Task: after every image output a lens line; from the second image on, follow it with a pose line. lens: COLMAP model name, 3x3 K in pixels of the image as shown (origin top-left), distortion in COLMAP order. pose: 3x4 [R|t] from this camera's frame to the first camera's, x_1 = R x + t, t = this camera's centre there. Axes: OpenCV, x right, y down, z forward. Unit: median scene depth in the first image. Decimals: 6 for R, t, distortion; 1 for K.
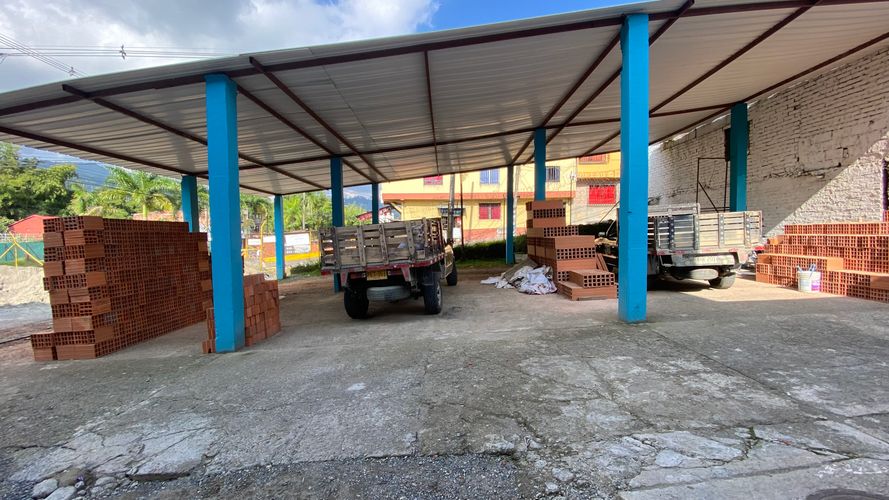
lens RADIAL K [[364.9, 0, 440.7], [0, 364.9, 250.3], [0, 0, 1]] dist [0.050068, -0.038392]
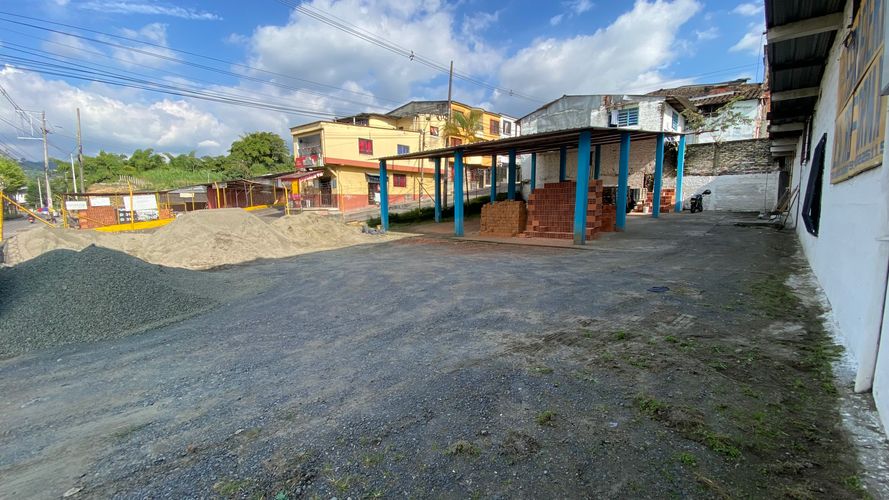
lens RADIAL K [[364.9, 0, 440.7], [0, 364.9, 250.3], [0, 0, 1]] dist [0.050068, -0.038392]
pose [[0.662030, -0.085807, 0.744550, -0.741713], [0.029520, 0.995639, 0.088496, 0.026368], [-0.748896, -0.036608, 0.661675, 0.041125]]
